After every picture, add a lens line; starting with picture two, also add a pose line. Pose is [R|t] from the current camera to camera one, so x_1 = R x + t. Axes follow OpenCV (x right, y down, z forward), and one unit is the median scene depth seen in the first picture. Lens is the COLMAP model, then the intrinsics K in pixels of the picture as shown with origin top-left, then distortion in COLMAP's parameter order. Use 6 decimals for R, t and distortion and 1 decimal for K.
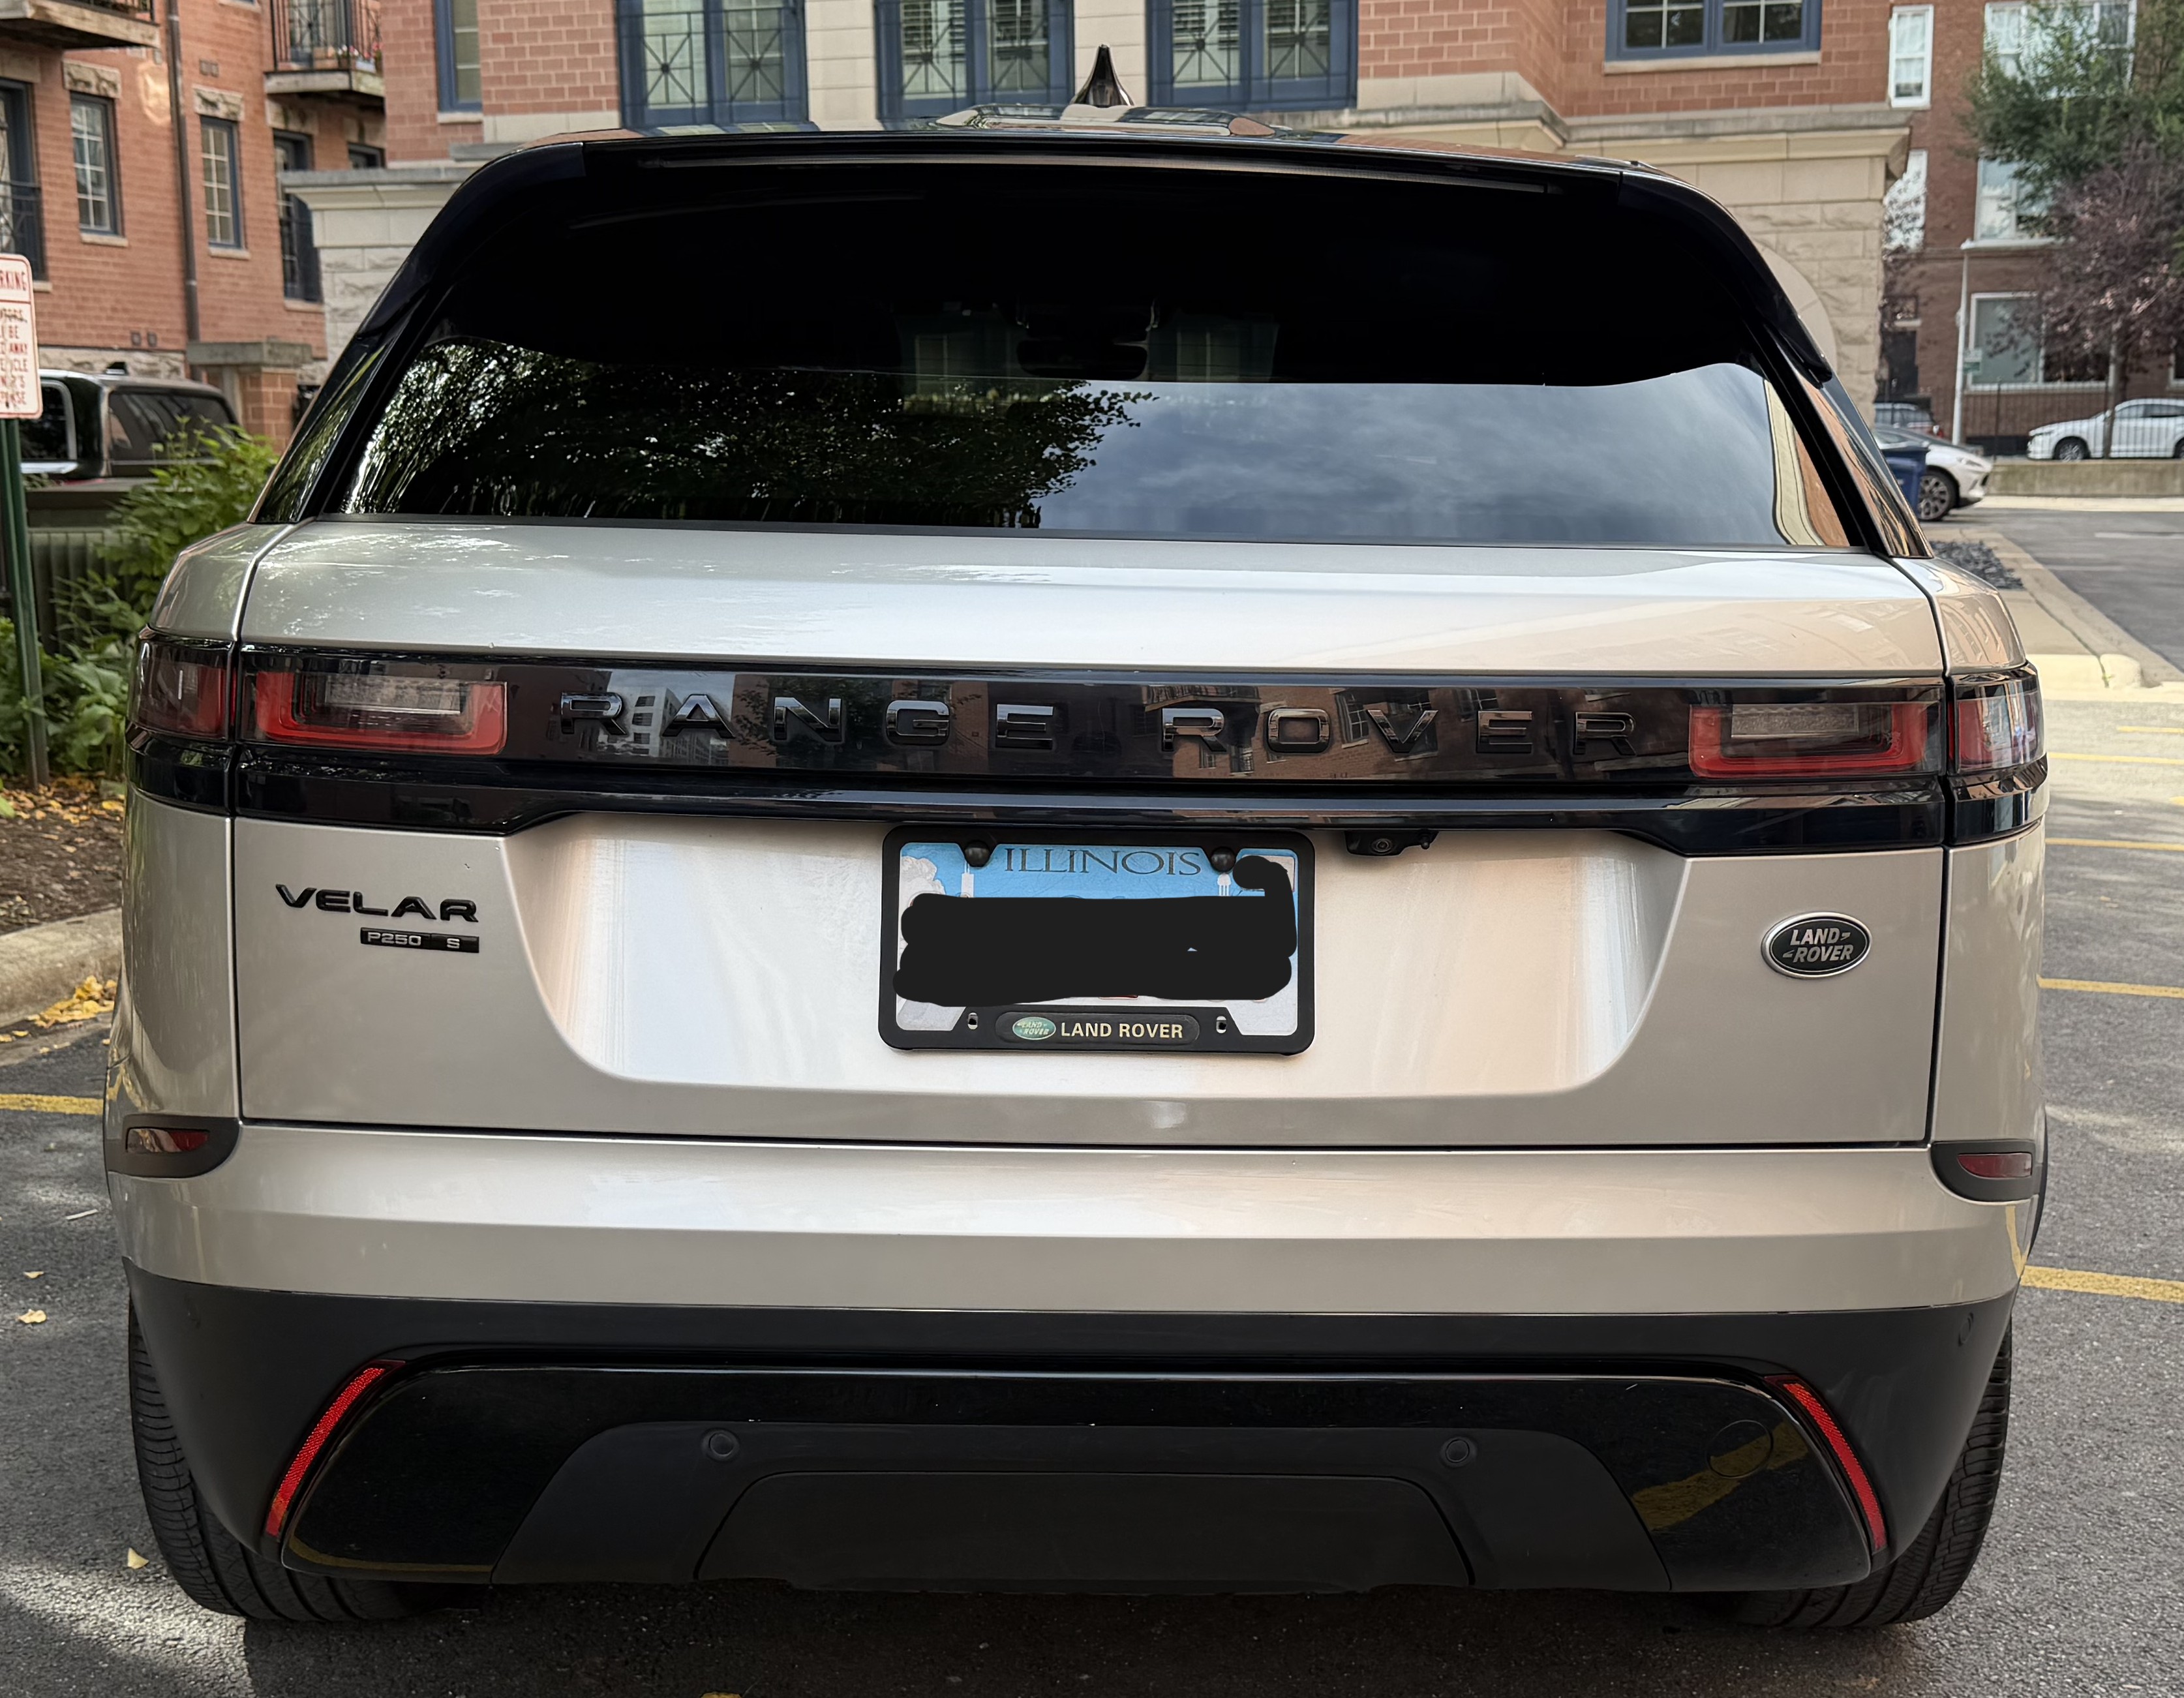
lens RADIAL K [[3043.3, 0, 1038.7], [0, 3043.3, 868.0], [0, 0, 1]] dist [0.019309, -0.094902]
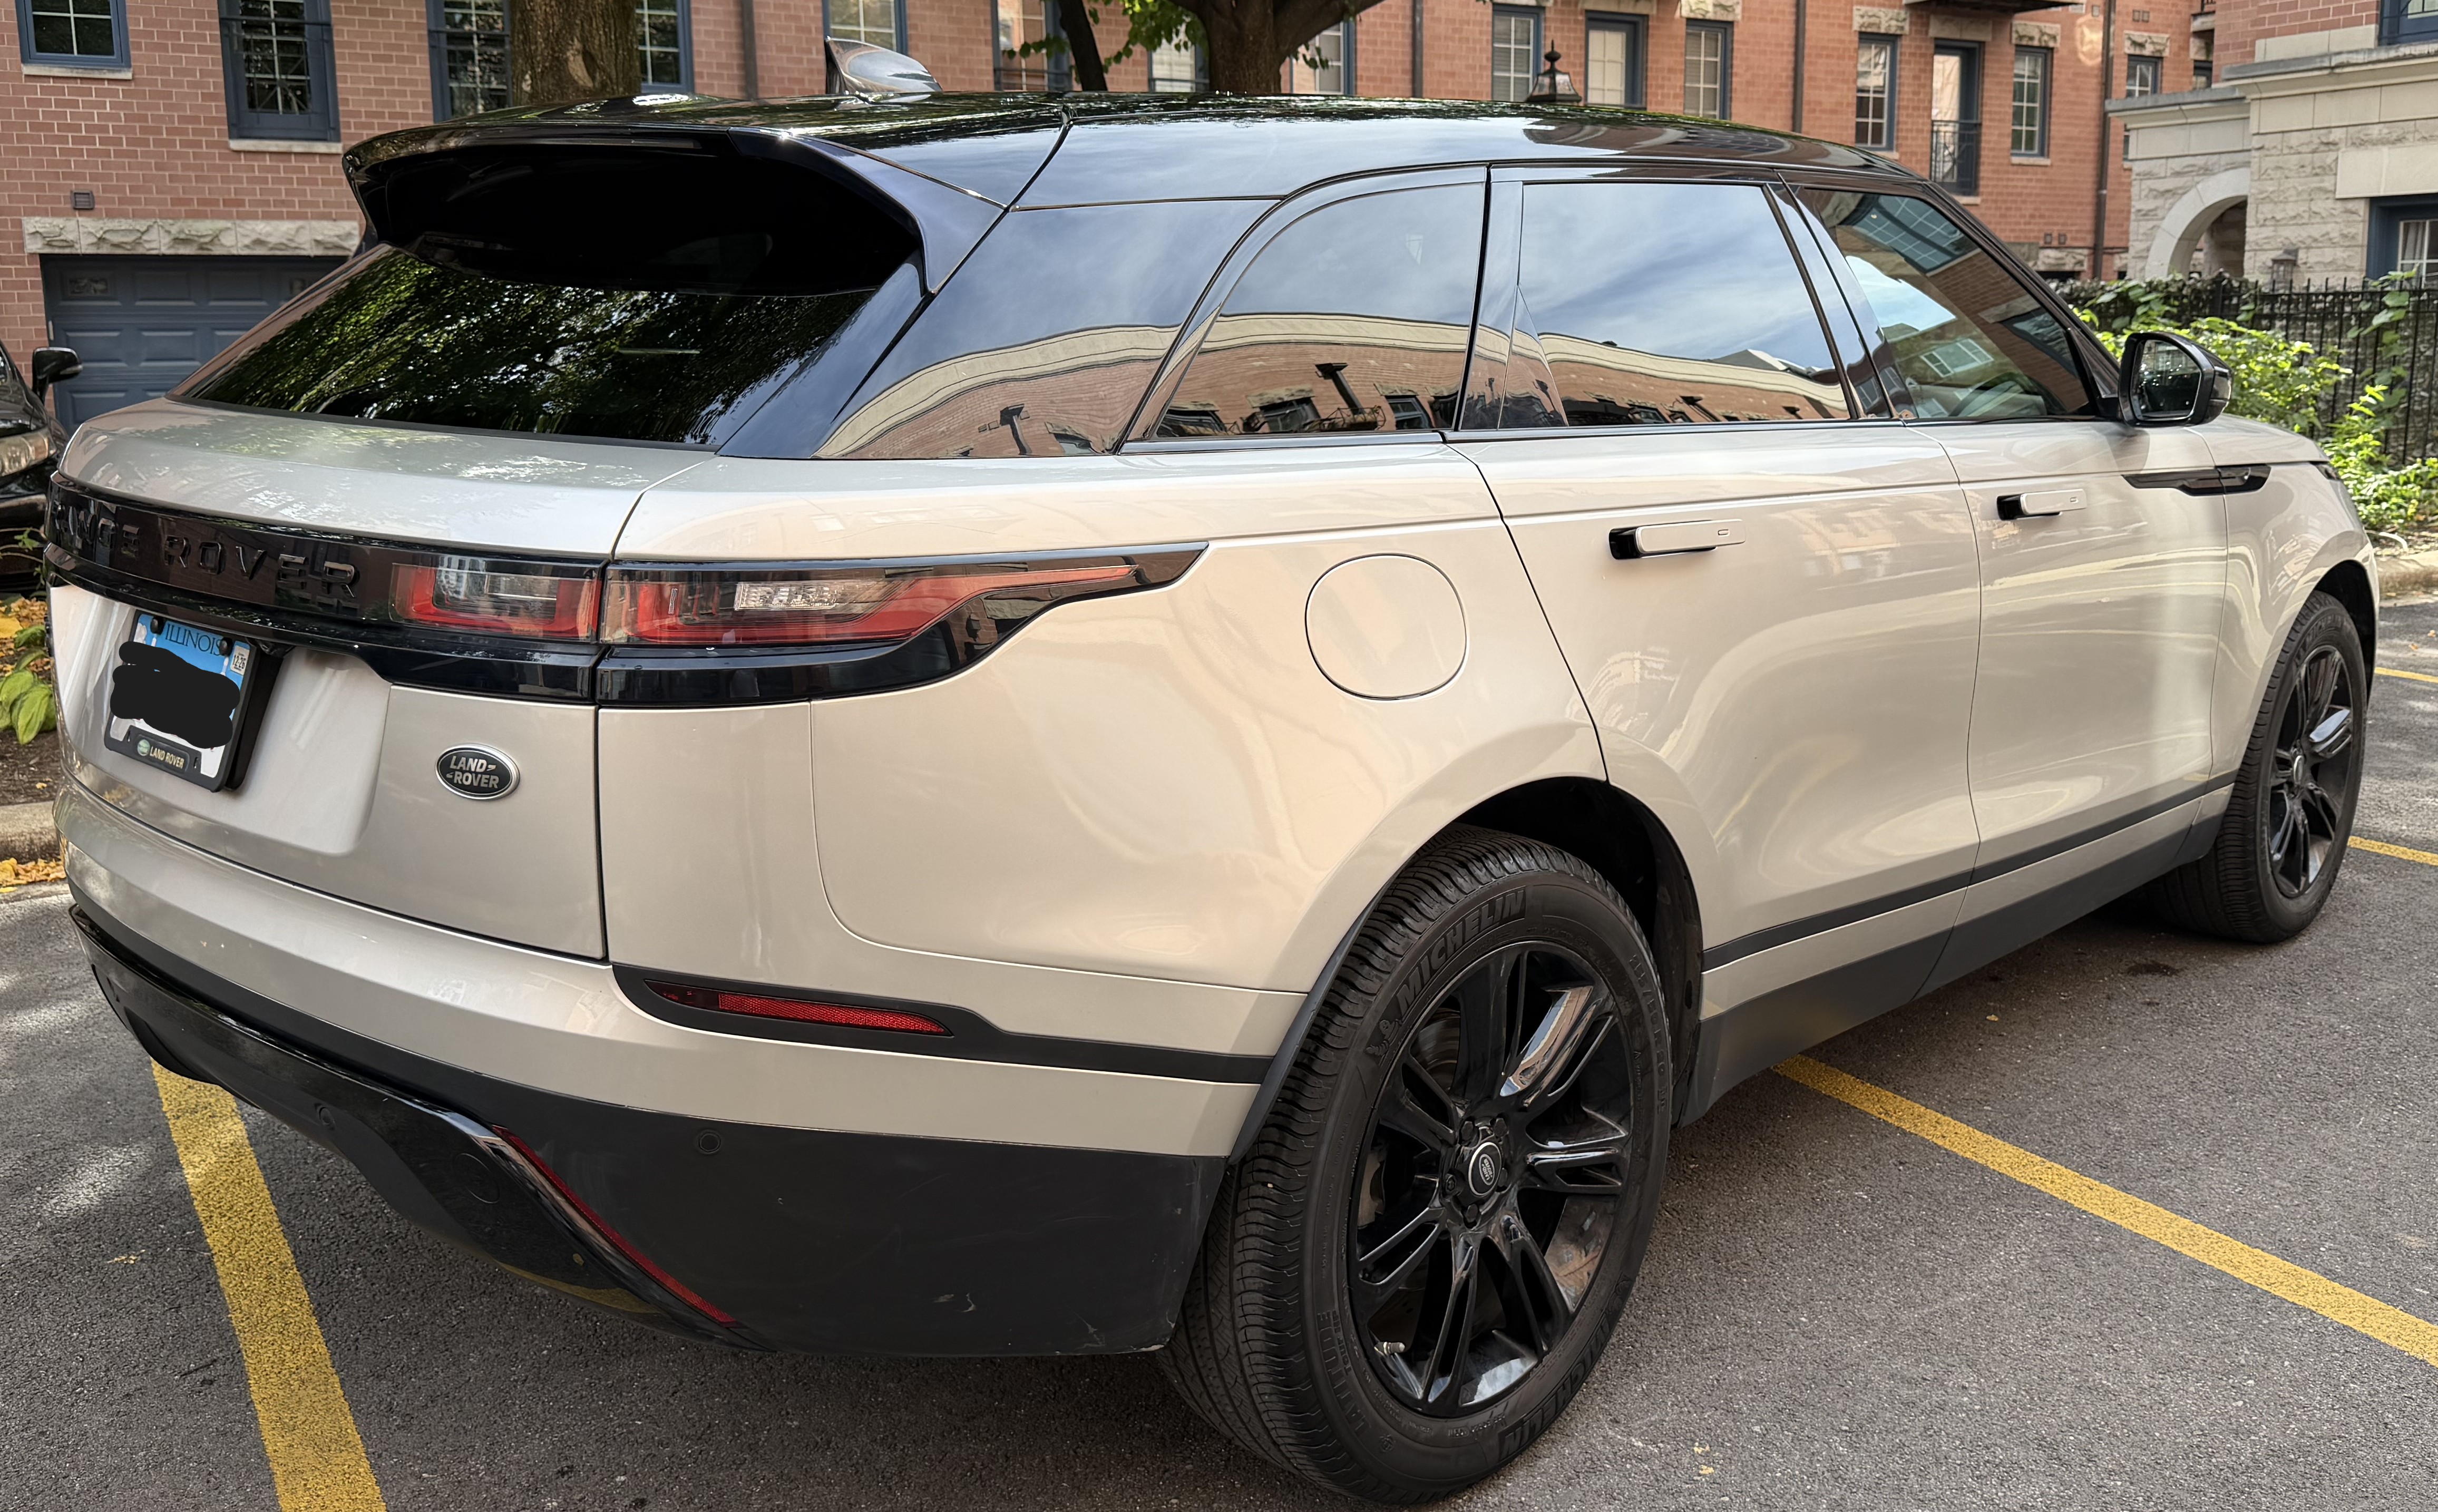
lens RADIAL K [[2263.1, 0, 1219.0], [0, 2263.1, 756.0], [0, 0, 1]] dist [-0.008458, 0.001989]
pose [[0.678982, 0.135624, -0.721519, 0.296316], [-0.096003, 0.990752, 0.095889, -0.026926], [0.727851, 0.004161, 0.685723, 0.163120]]
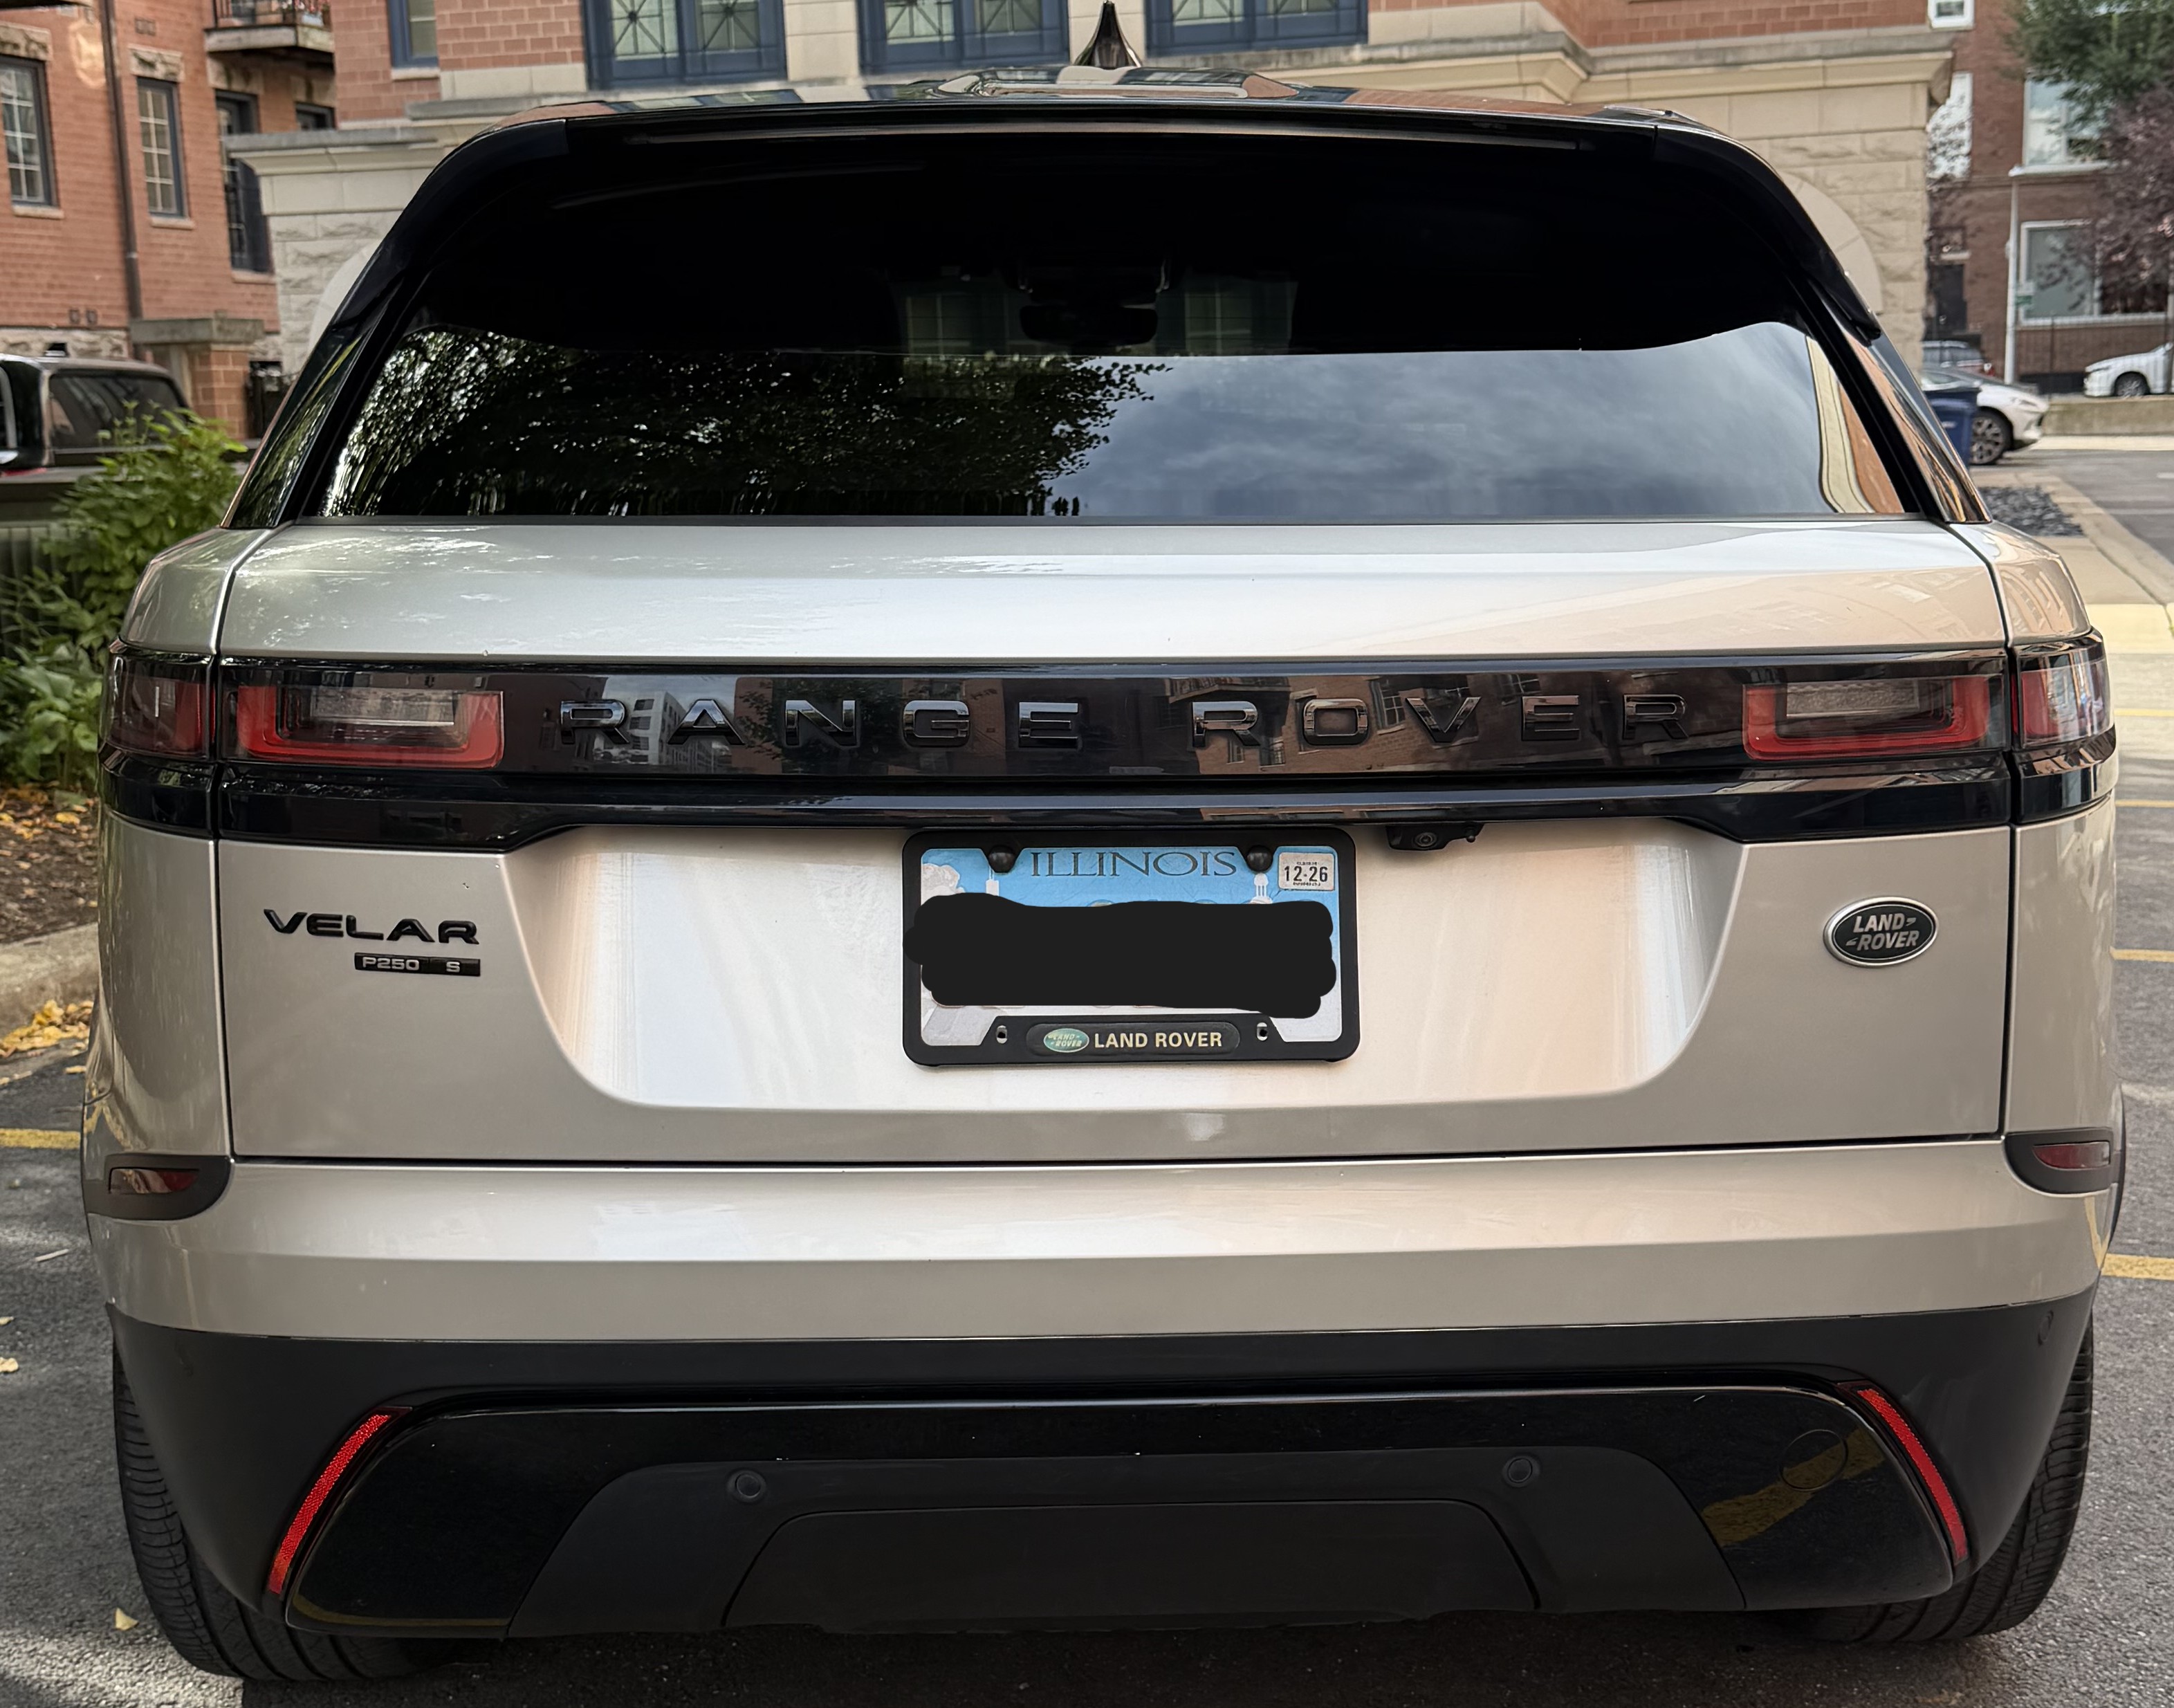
lens RADIAL K [[3250.7, 0, 1087.0], [0, 3250.7, 854.0], [0, 0, 1]] dist [-0.003899, -0.000469]
pose [[0.999591, -0.025454, 0.013018, -0.003100], [0.025433, 0.999675, 0.001774, -0.003381], [-0.013059, -0.001442, 0.999914, -0.008289]]
